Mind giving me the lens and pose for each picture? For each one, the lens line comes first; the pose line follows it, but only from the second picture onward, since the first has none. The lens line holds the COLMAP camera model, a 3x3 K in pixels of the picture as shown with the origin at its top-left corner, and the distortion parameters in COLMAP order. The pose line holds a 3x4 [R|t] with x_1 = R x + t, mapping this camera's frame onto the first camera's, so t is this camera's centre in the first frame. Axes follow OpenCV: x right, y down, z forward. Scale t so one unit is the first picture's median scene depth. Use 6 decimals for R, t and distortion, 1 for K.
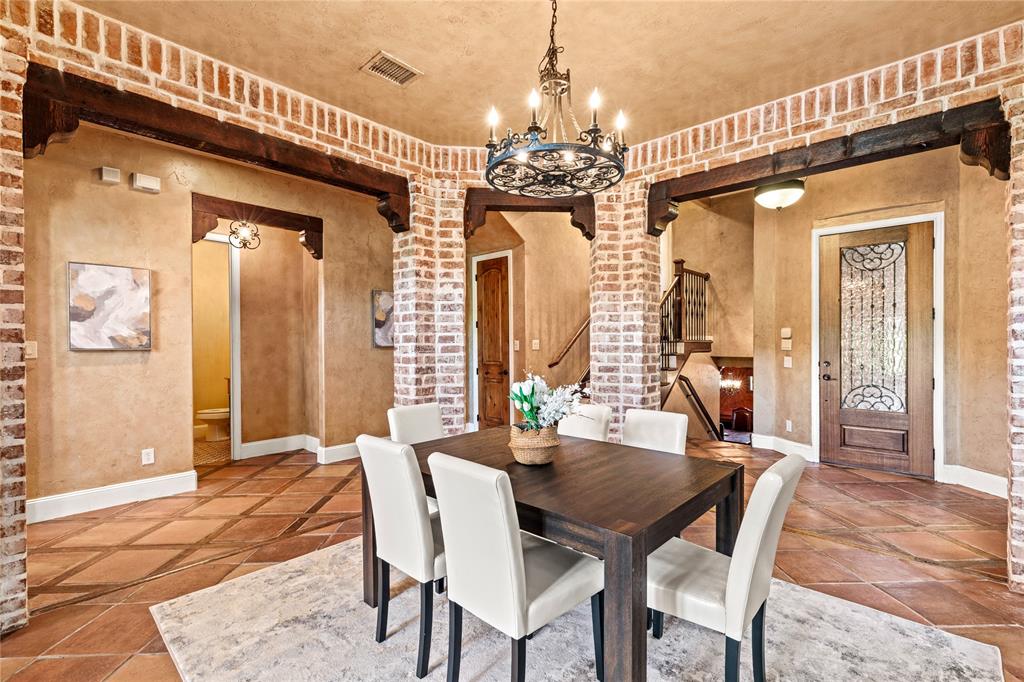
lens RADIAL K [[460.1, 0, 514.7], [0, 460.1, 344.6], [0, 0, 1]] dist [0.007134, -0.001677]
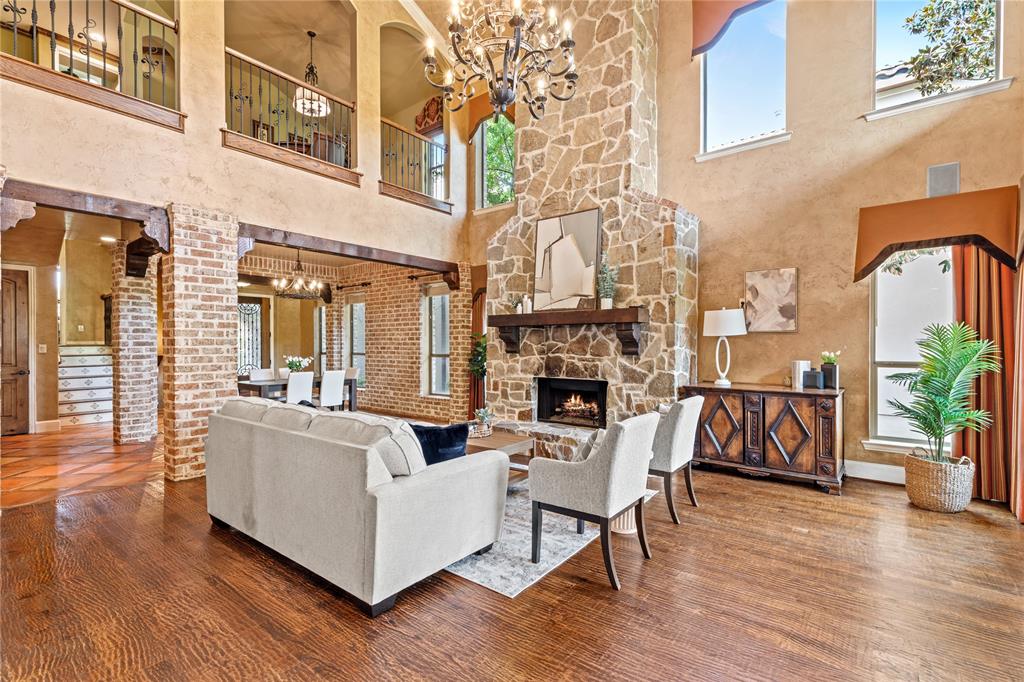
lens RADIAL K [[460.1, 0, 516.7], [0, 460.1, 343.6], [0, 0, 1]] dist [0.007134, -0.001677]
pose [[-0.063409, 0.003475, 0.997982, -1.905710], [0.006593, 0.999974, -0.003063, 0.001072], [-0.997966, 0.006385, -0.063431, -0.220502]]
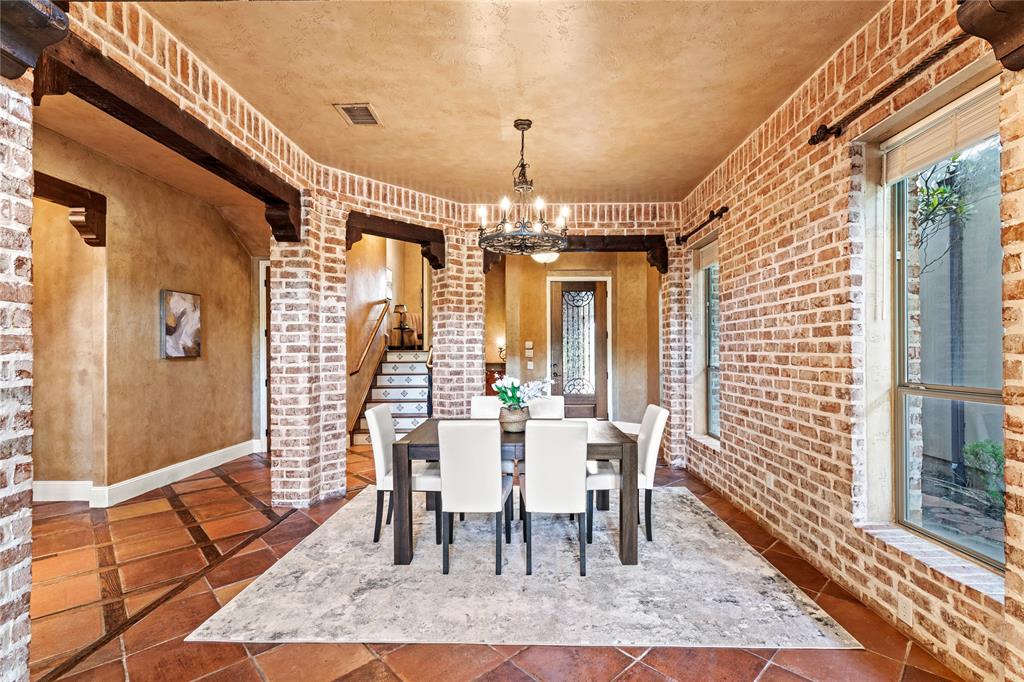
lens RADIAL K [[460.1, 0, 522.0], [0, 460.1, 348.8], [0, 0, 1]] dist [0.007134, -0.001677]
pose [[0.748801, 0.002576, 0.662790, -0.519295], [0.004427, 0.999951, -0.008888, -0.001389], [-0.662780, 0.009589, 0.748753, -0.083972]]
